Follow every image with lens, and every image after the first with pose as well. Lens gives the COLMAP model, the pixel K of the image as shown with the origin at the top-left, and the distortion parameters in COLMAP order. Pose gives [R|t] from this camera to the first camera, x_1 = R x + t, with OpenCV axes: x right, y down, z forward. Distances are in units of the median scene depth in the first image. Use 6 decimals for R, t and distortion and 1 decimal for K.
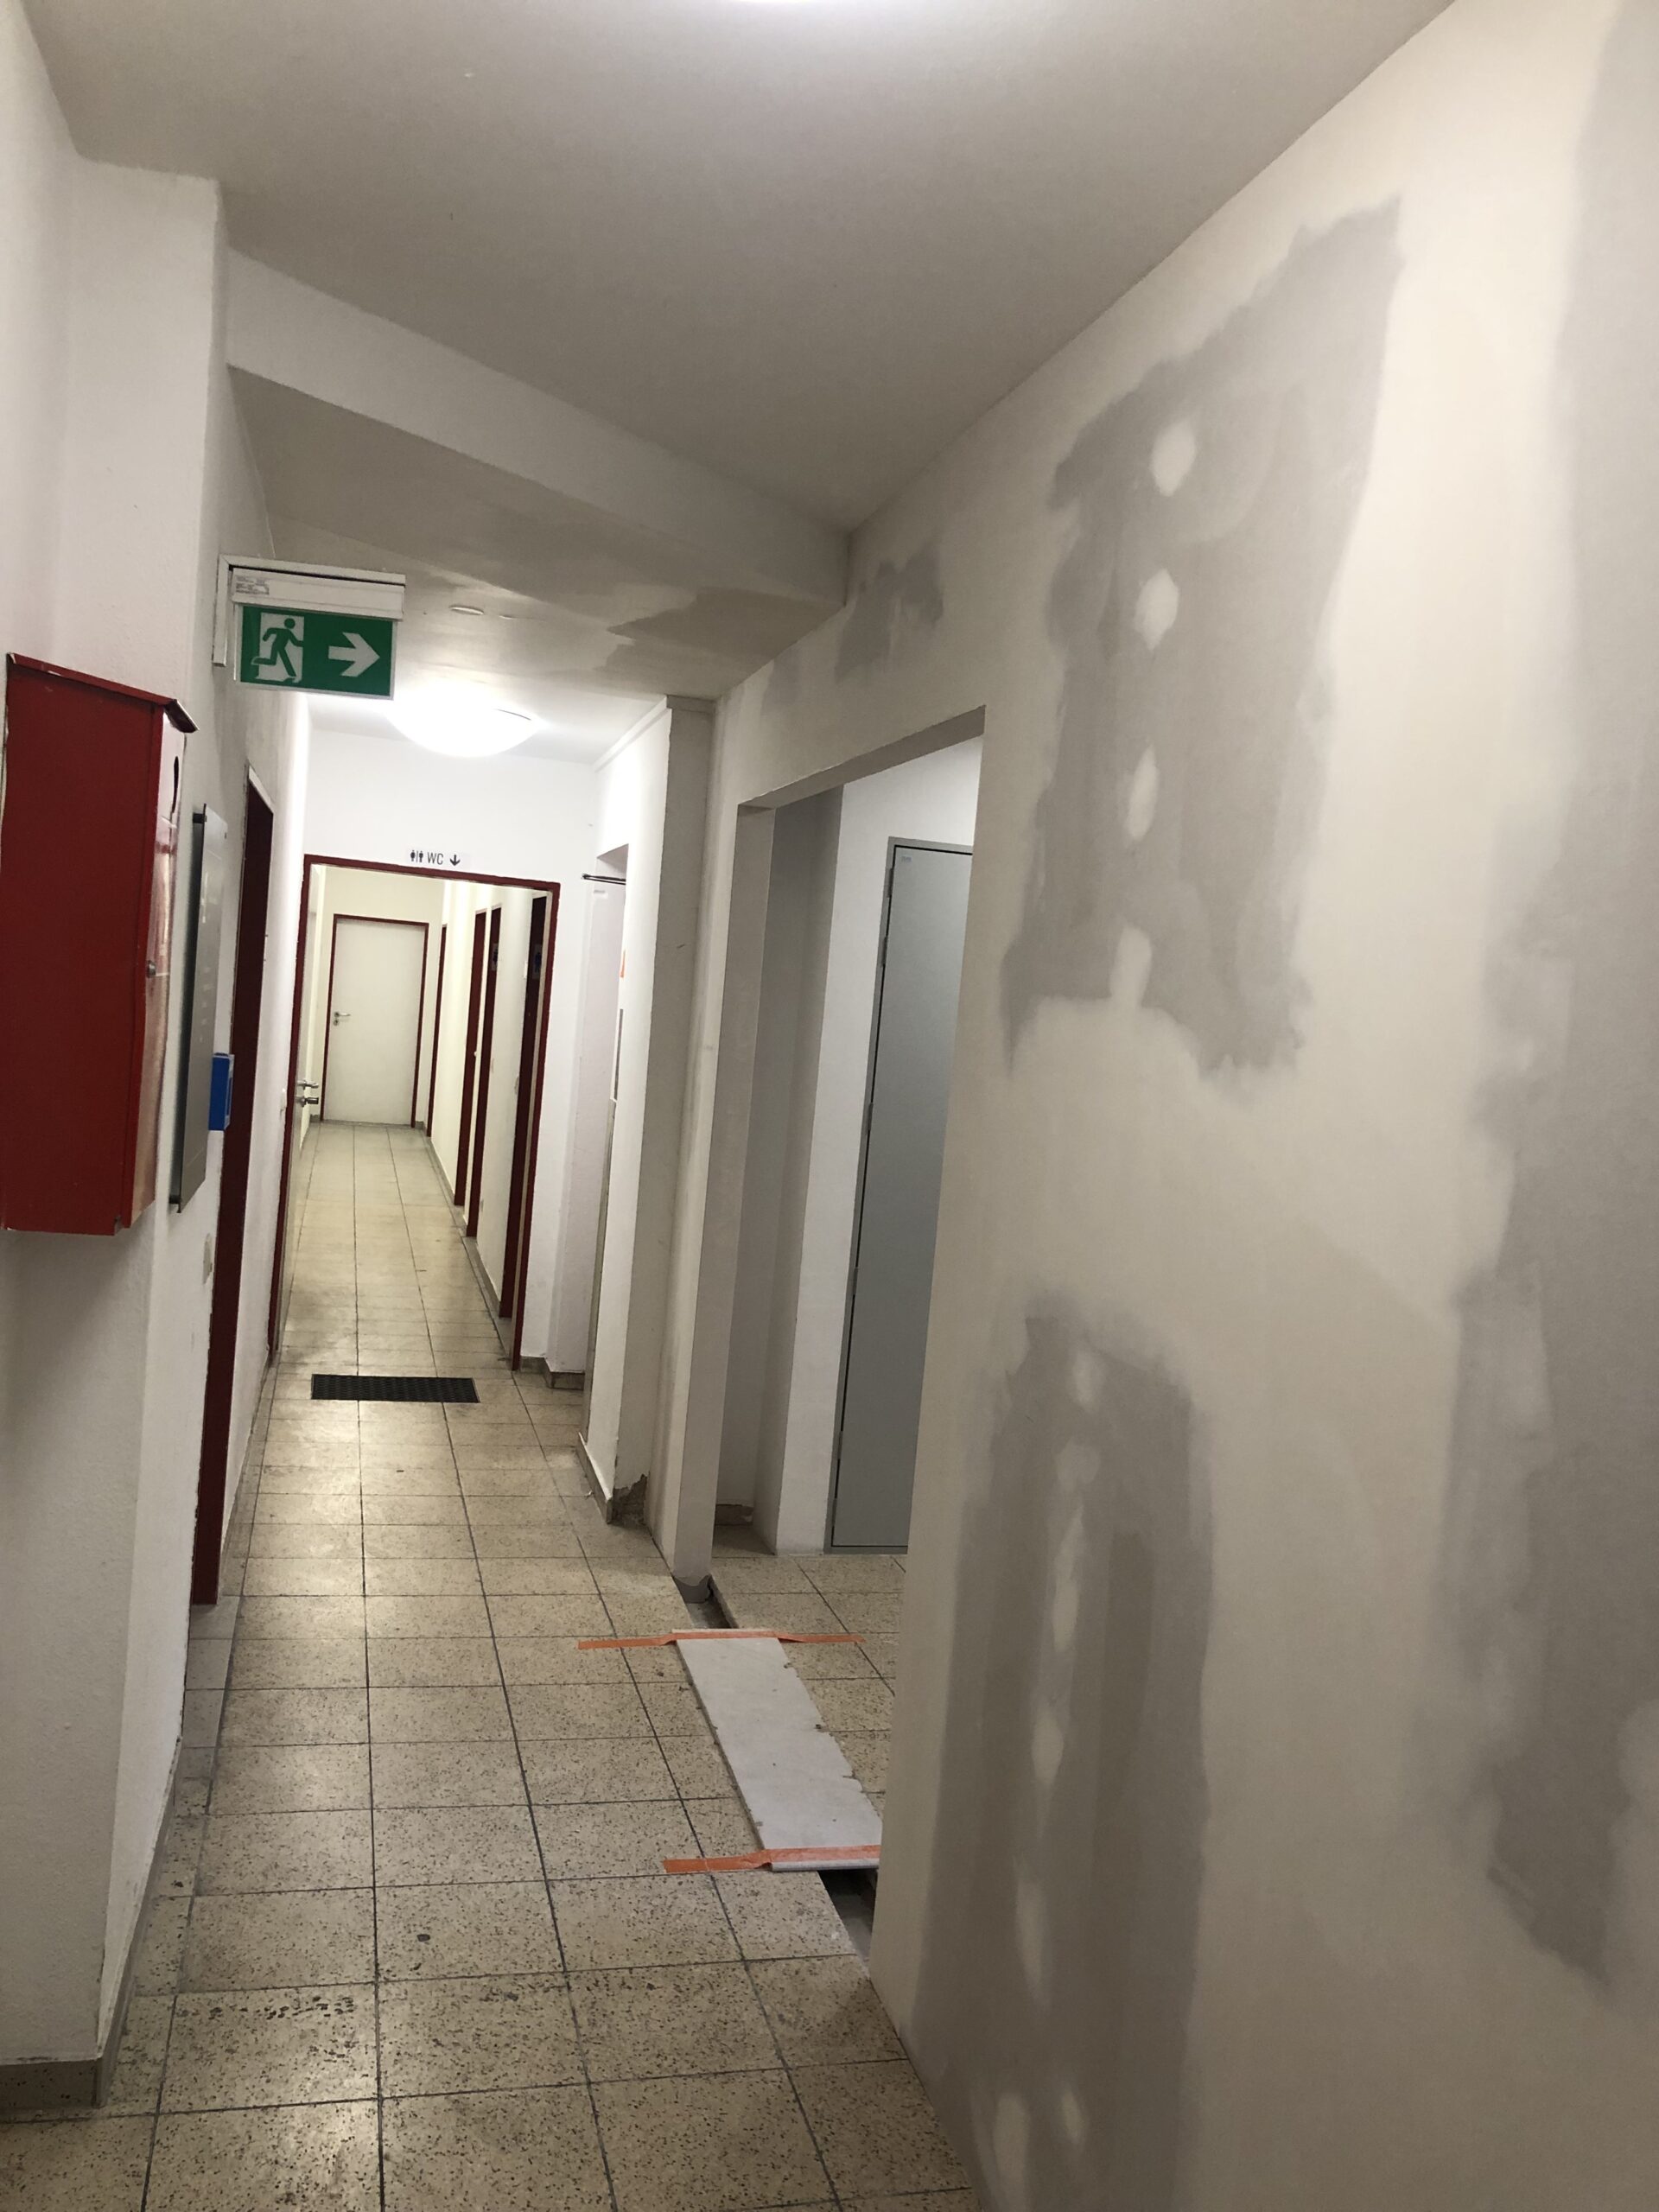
lens RADIAL K [[1808.3, 0, 828.9], [0, 1808.3, 1108.9], [0, 0, 1]] dist [-0.004316, 0.000524]
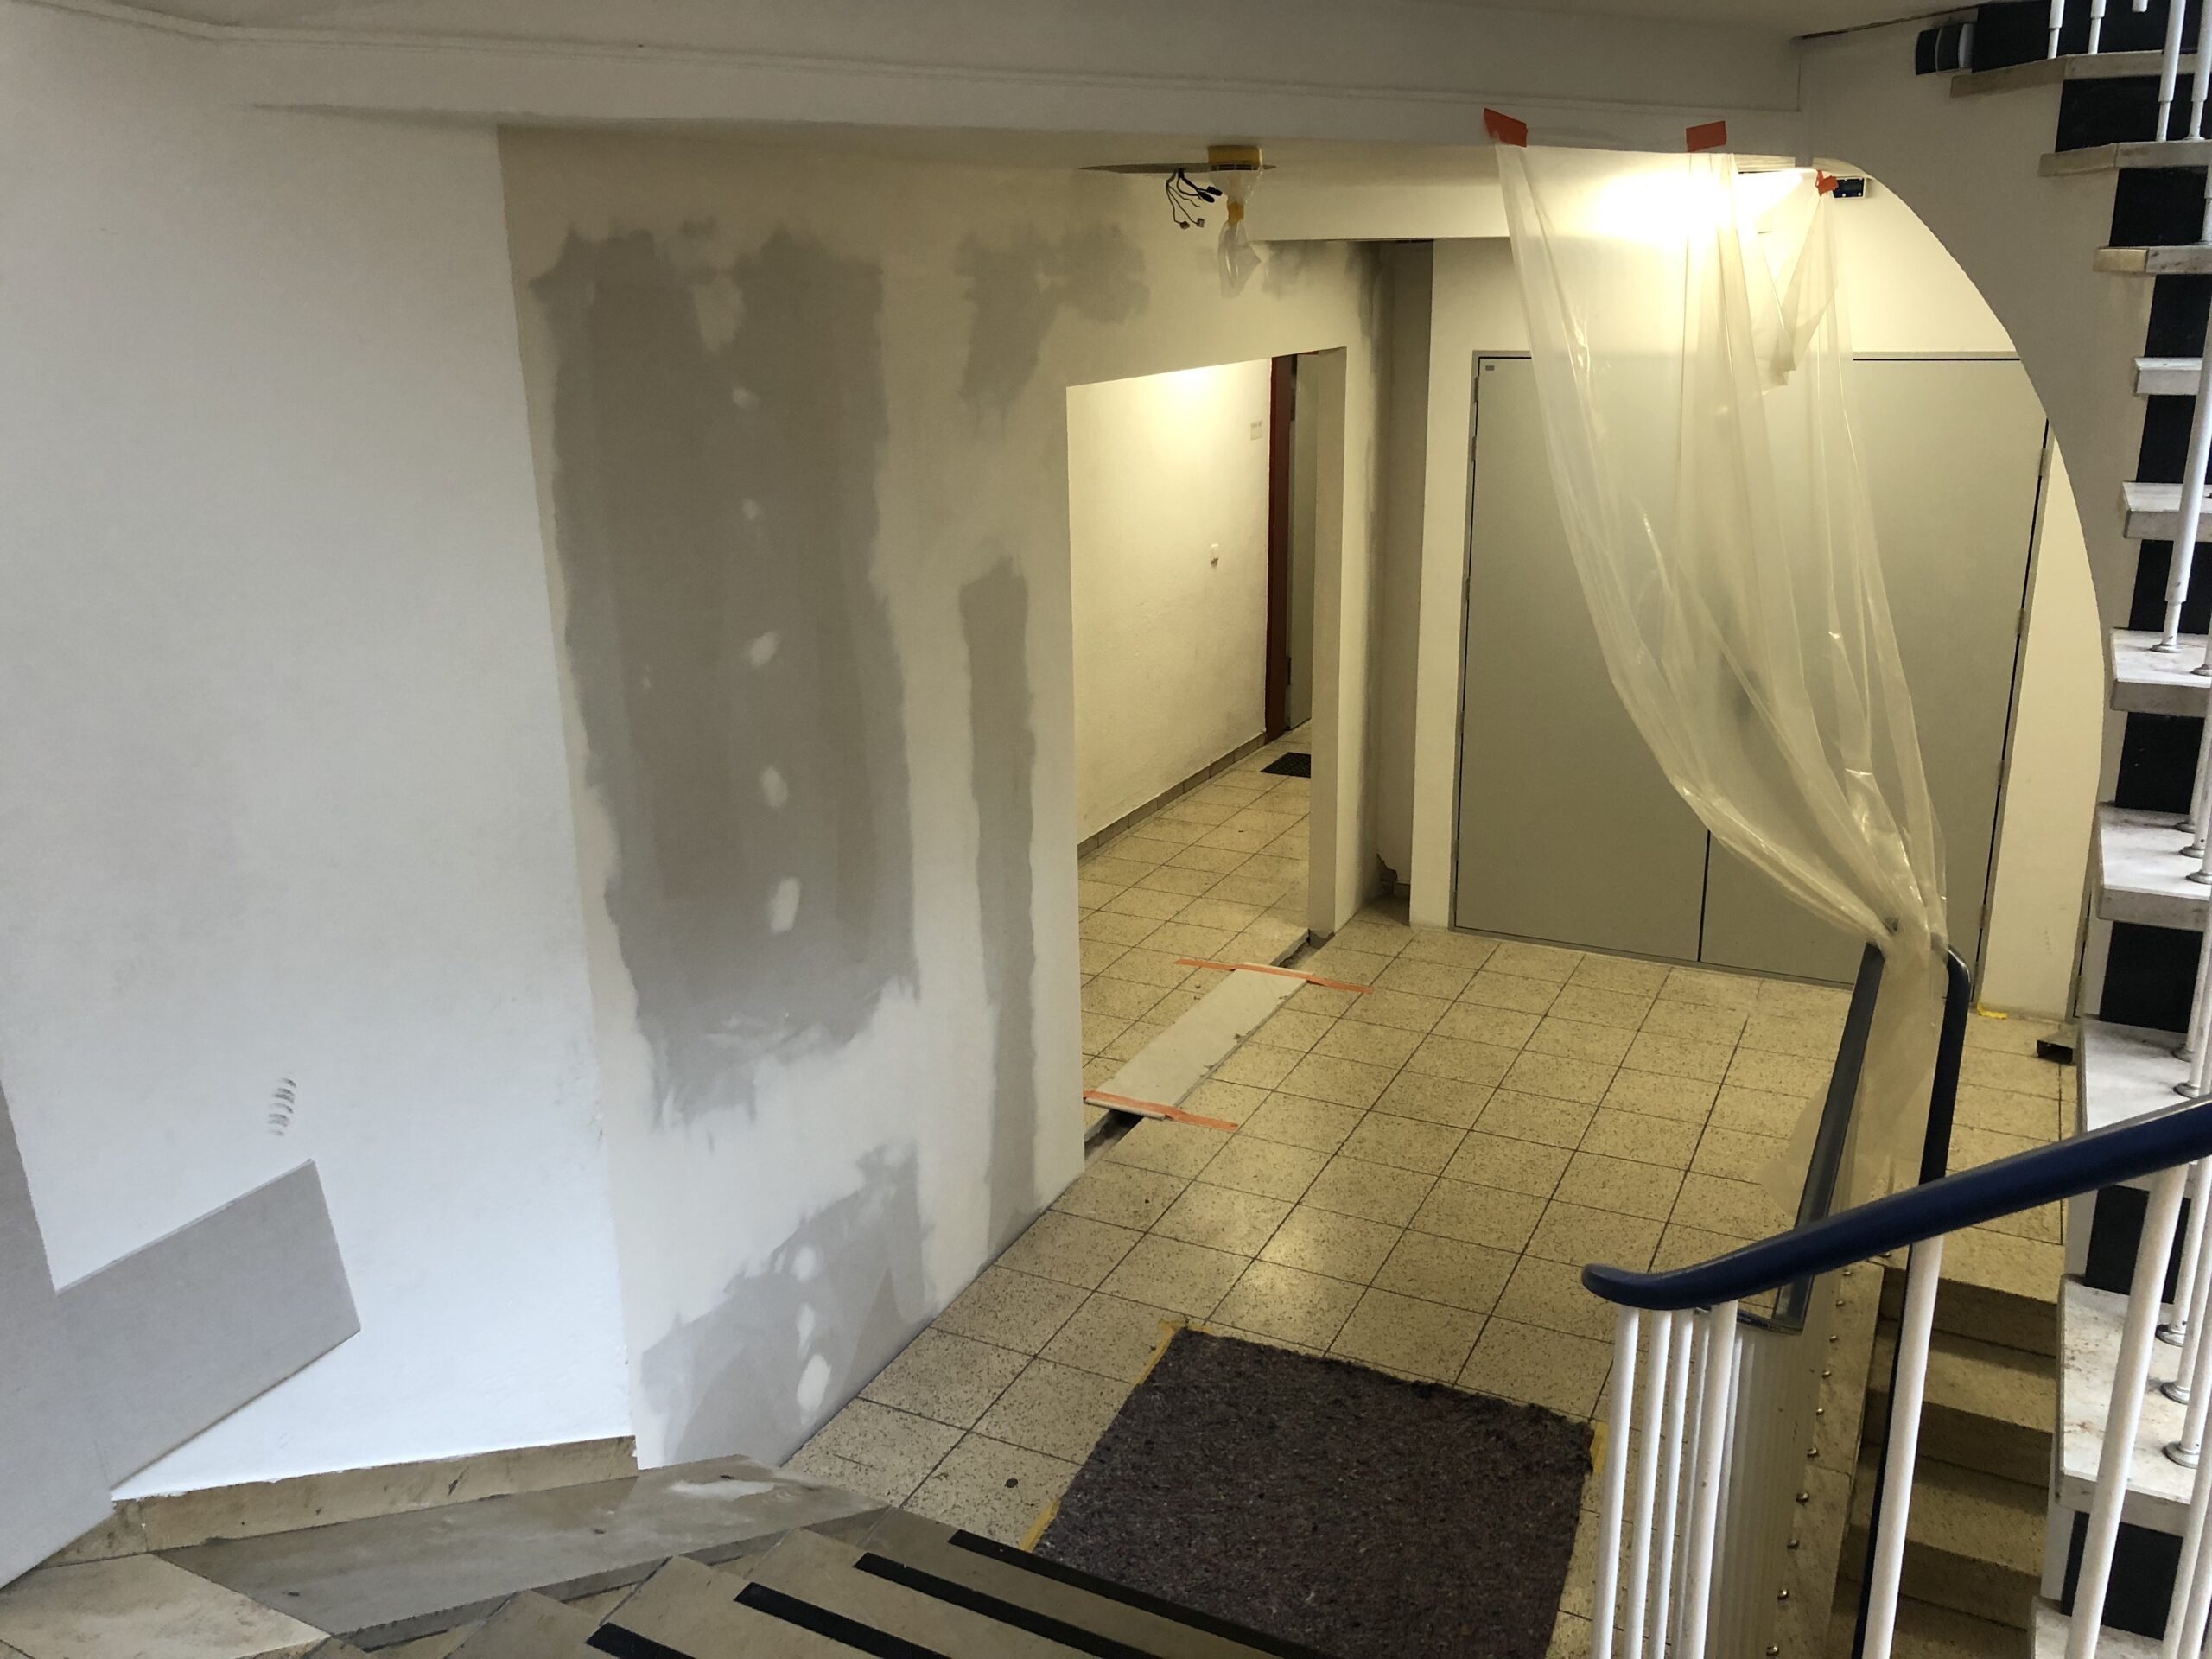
lens RADIAL K [[1808.3, 0, 1105.6], [0, 1808.3, 826.4], [0, 0, 1]] dist [-0.004316, 0.000524]
pose [[0.739970, 0.105263, -0.664352, 0.708521], [0.038026, 0.979553, 0.197559, -0.092871], [0.671564, -0.171450, 0.720838, -0.070823]]
